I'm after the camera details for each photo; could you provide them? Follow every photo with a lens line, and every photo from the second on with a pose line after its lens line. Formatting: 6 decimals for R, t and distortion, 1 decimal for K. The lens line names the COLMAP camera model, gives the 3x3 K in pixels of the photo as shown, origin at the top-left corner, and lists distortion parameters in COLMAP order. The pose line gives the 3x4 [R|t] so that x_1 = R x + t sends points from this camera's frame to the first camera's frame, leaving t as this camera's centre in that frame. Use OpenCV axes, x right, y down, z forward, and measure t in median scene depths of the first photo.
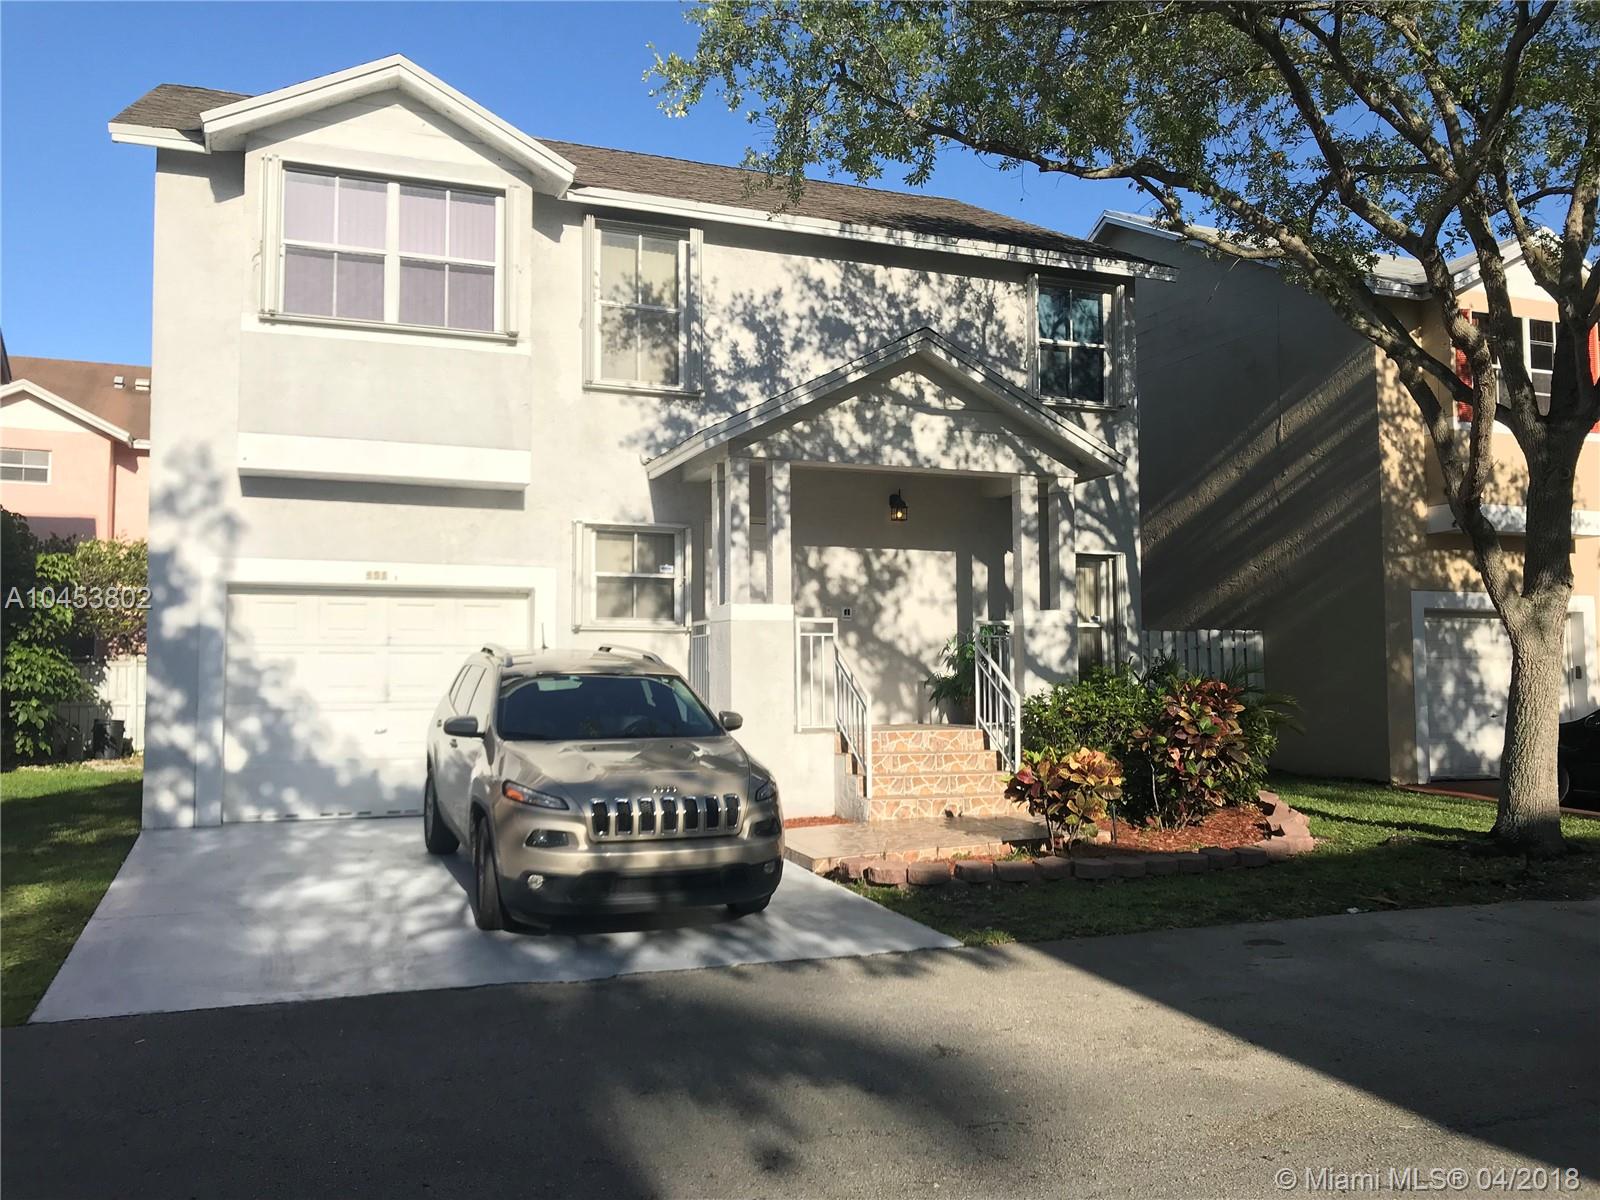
lens RADIAL K [[1335.8, 0, 800.0], [0, 1335.8, 600.0], [0, 0, 1]] dist [0.080372, -0.204077]
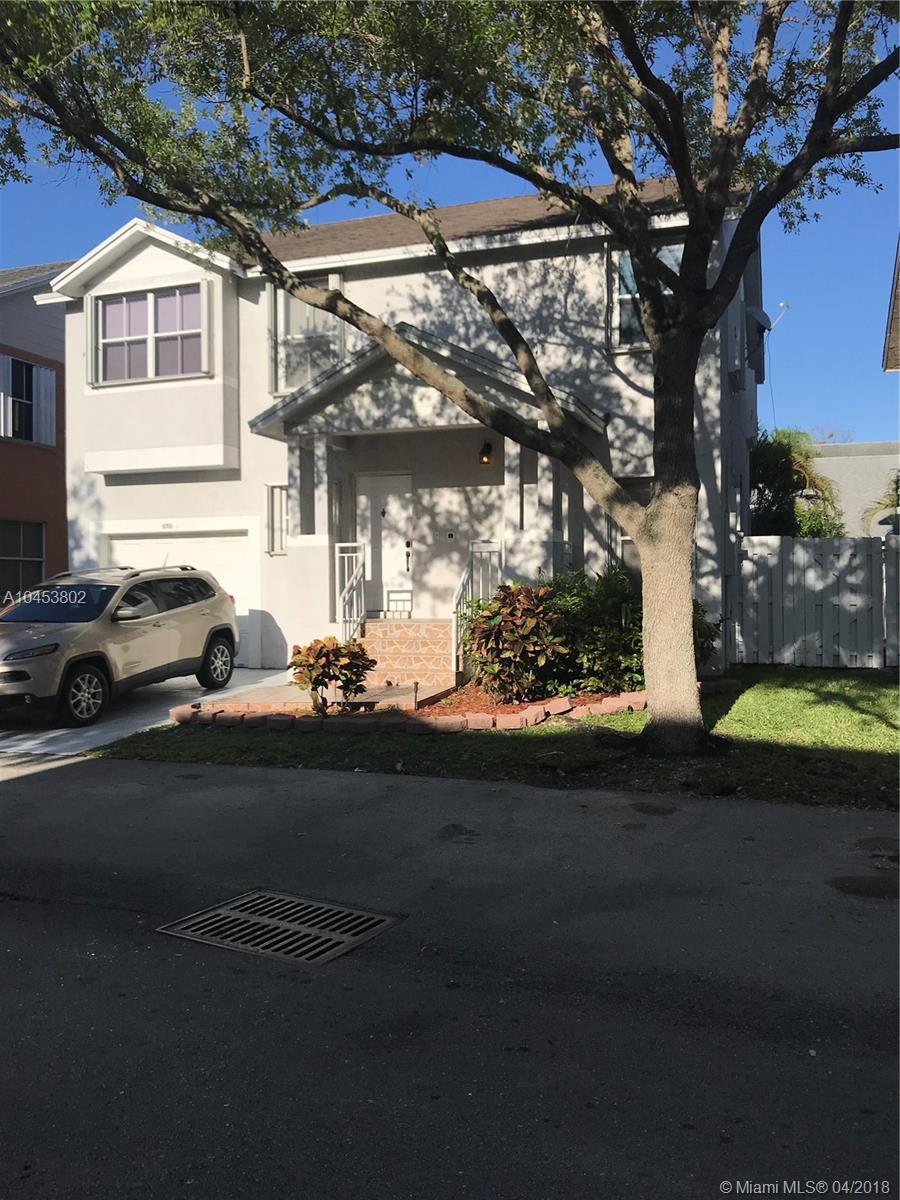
lens RADIAL K [[1001.8, 0, 450.0], [0, 1001.8, 600.0], [0, 0, 1]] dist [0.080372, -0.204077]
pose [[0.755008, 0.002458, -0.655711, 0.748272], [0.047258, 0.997189, 0.058152, 0.014376], [0.654010, -0.074893, 0.752769, 0.246739]]
